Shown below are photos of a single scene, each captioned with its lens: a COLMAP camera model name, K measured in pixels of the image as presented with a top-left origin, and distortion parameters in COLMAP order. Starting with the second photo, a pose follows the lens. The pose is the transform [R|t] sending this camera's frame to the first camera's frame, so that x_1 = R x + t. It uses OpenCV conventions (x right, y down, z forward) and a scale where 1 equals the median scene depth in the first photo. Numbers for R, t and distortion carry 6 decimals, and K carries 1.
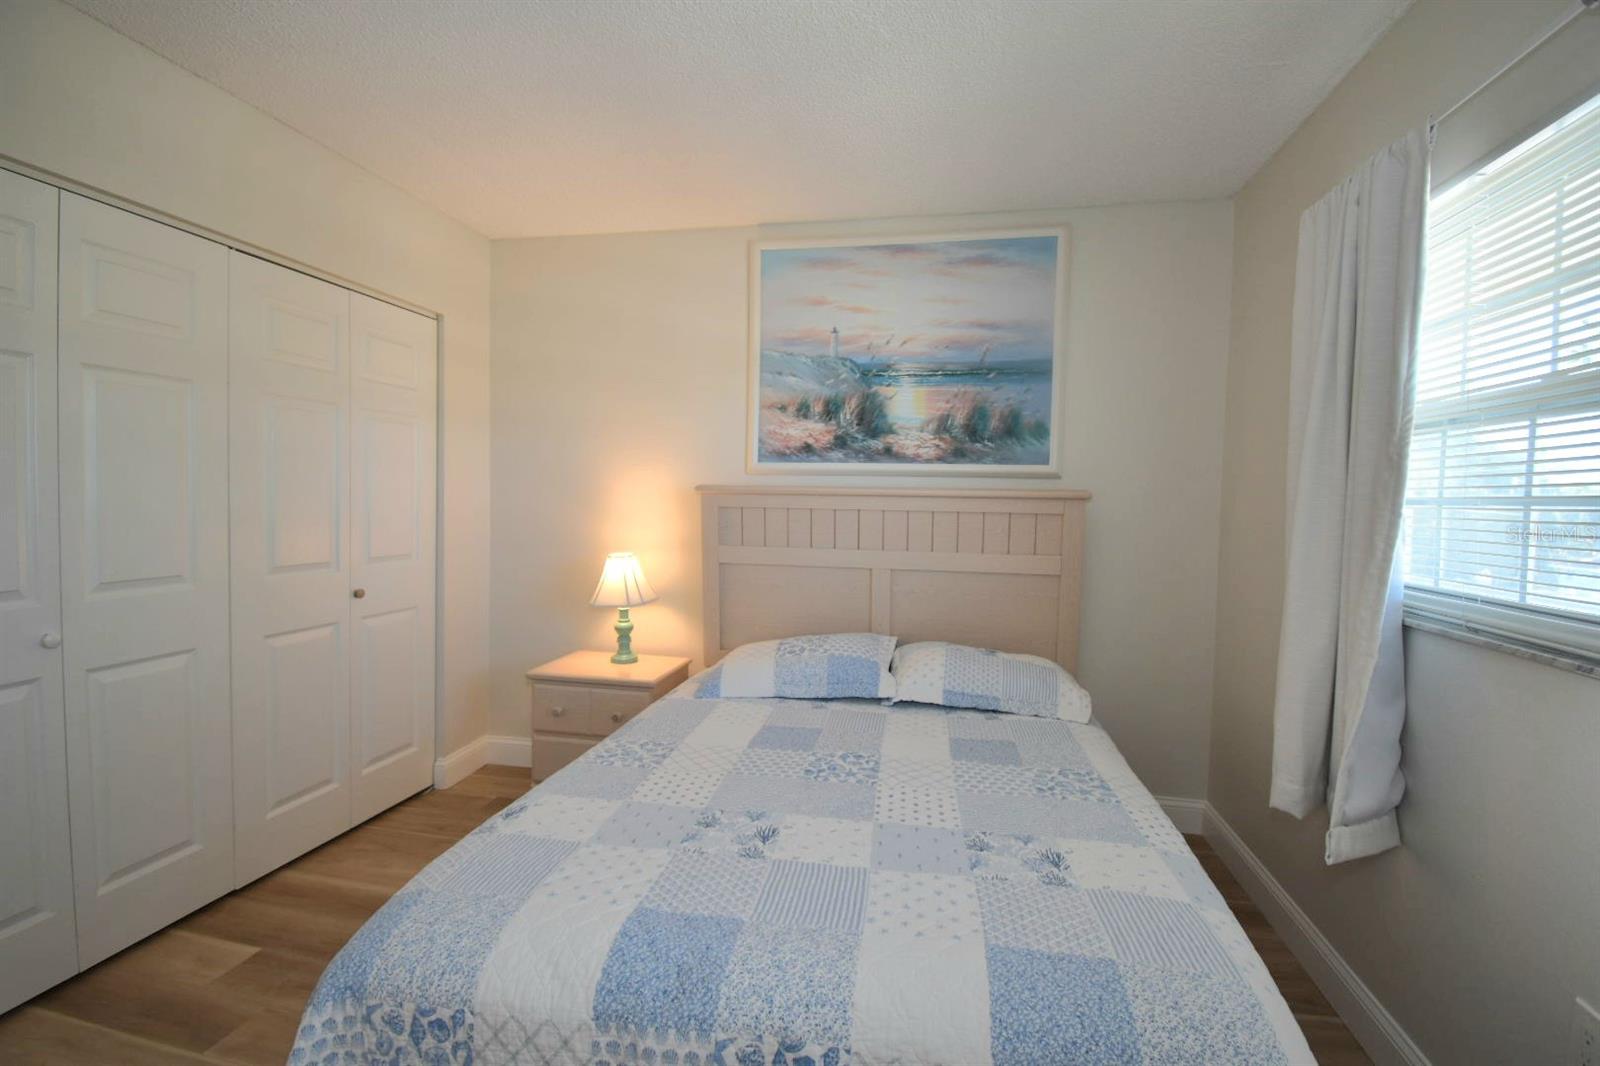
lens RADIAL K [[698.7, 0, 804.5], [0, 698.7, 542.4], [0, 0, 1]] dist [-0.015957, 0.000121]
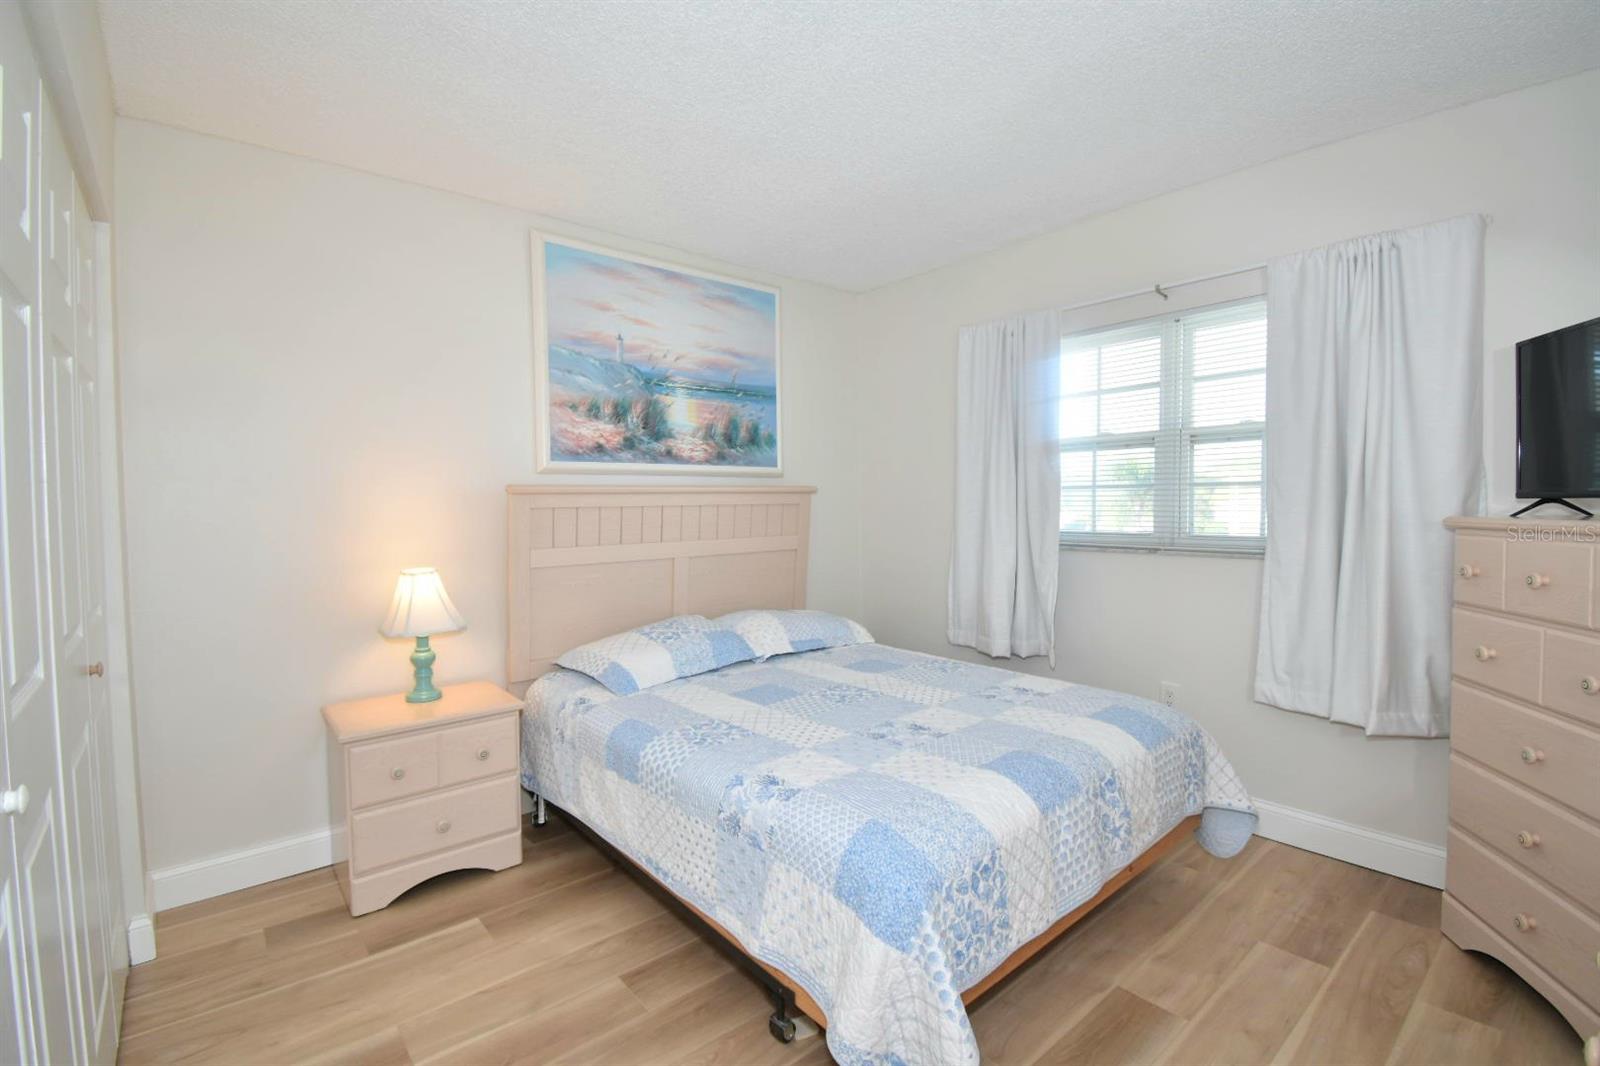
lens RADIAL K [[705.5, 0, 806.0], [0, 705.5, 528.4], [0, 0, 1]] dist [0.009831, -0.021023]
pose [[0.629114, -0.054659, 0.775389, -0.628629], [0.074240, 0.997190, 0.010060, -0.005878], [-0.773760, 0.051236, 0.631404, 0.123819]]
